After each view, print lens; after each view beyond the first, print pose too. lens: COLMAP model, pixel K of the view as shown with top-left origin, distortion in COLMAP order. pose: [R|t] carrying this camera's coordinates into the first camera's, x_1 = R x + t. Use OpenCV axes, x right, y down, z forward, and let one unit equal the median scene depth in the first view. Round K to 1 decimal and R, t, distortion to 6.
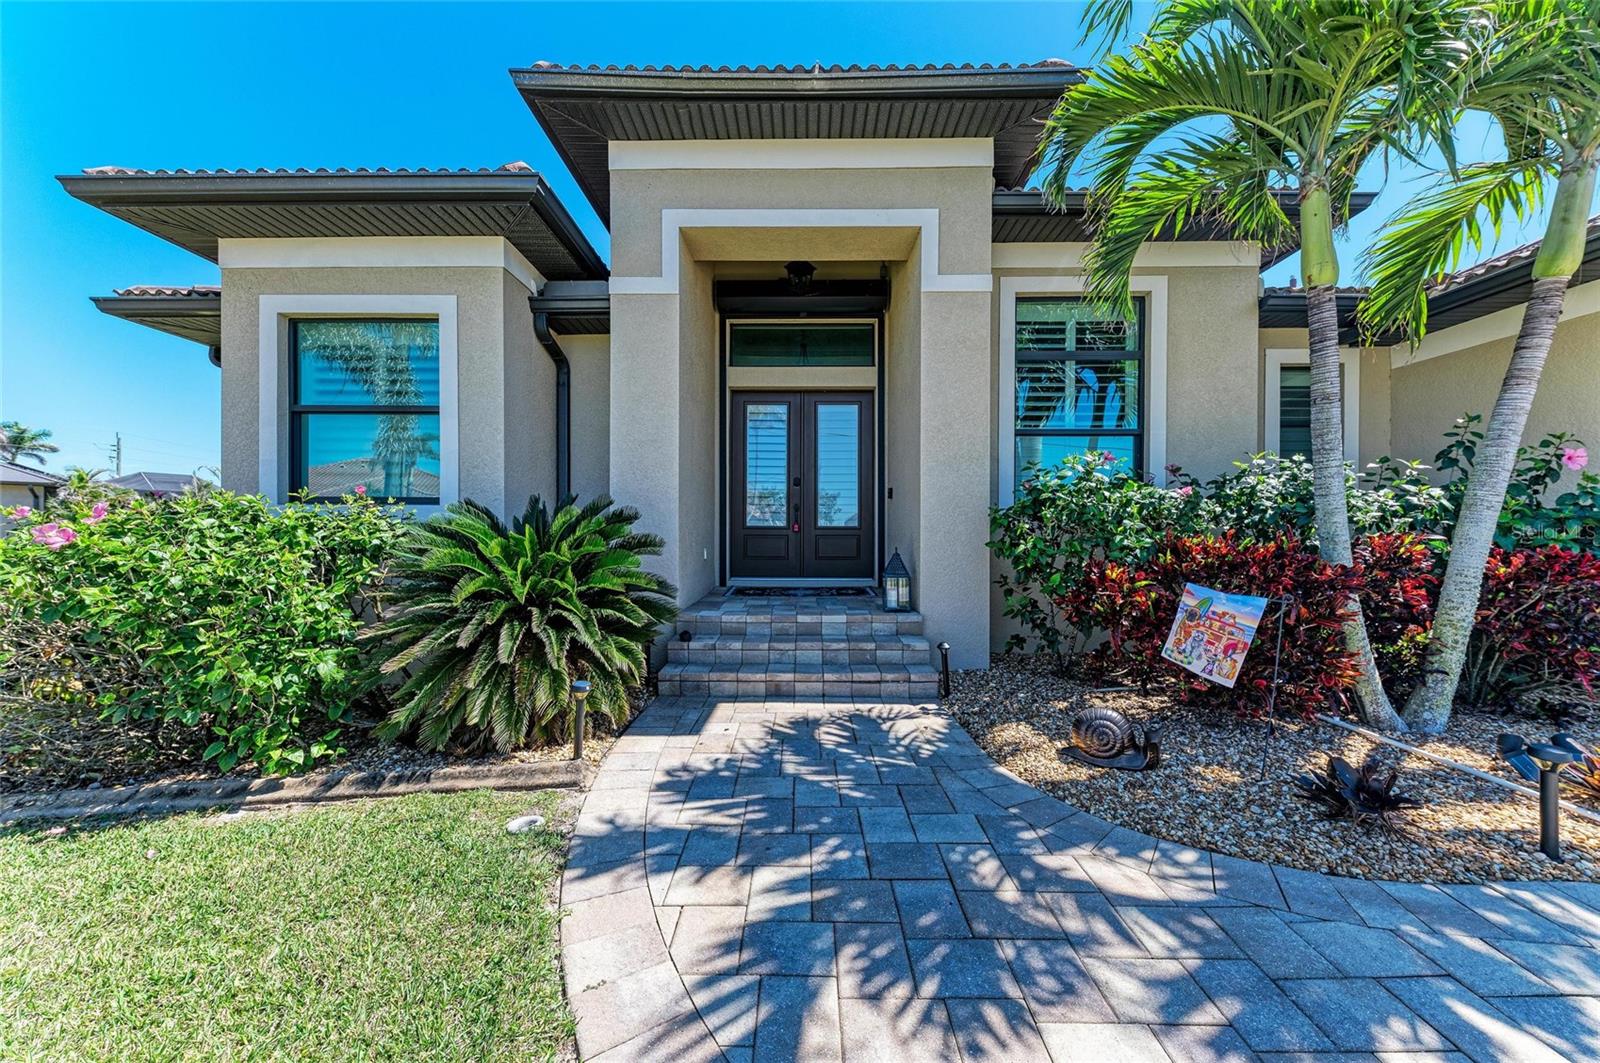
lens RADIAL K [[555.6, 0, 800.4], [0, 555.6, 529.9], [0, 0, 1]] dist [-0.000403, -0.000870]
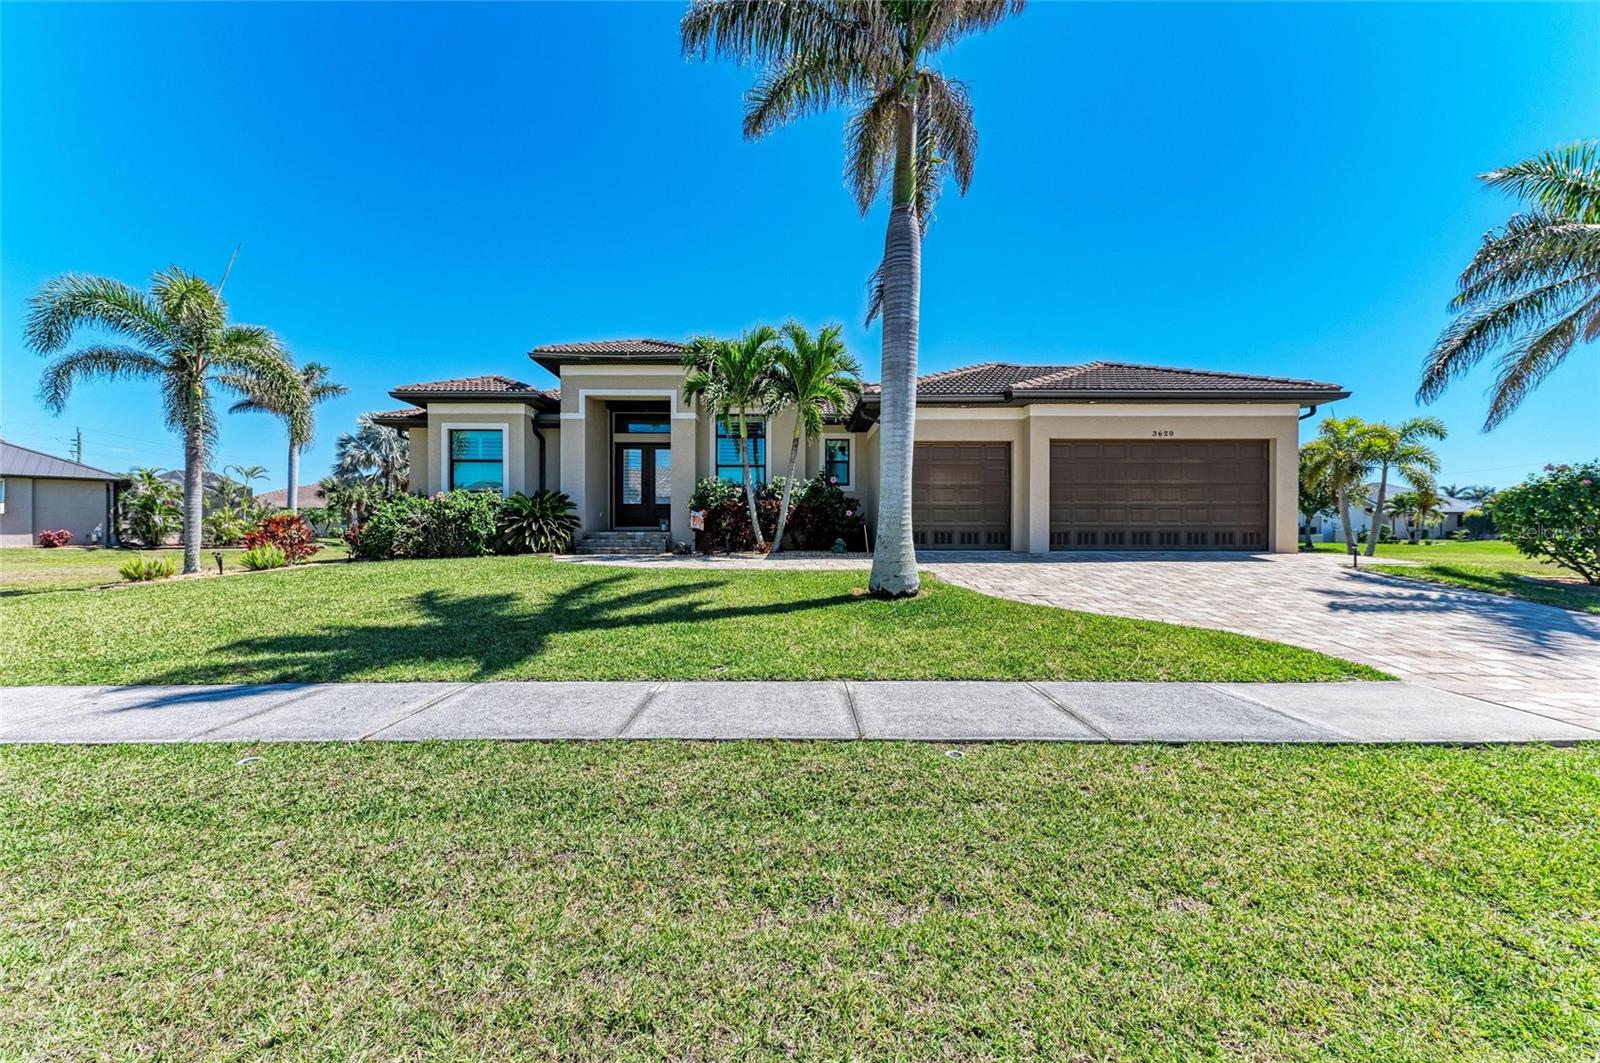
lens RADIAL K [[640.8, 0, 801.0], [0, 640.8, 536.6], [0, 0, 1]] dist [0.000606, 0.000015]
pose [[0.999868, -0.000920, 0.016218, 0.866795], [0.000737, 0.999936, 0.011301, 0.145510], [-0.016228, -0.011287, 0.999805, -2.396940]]
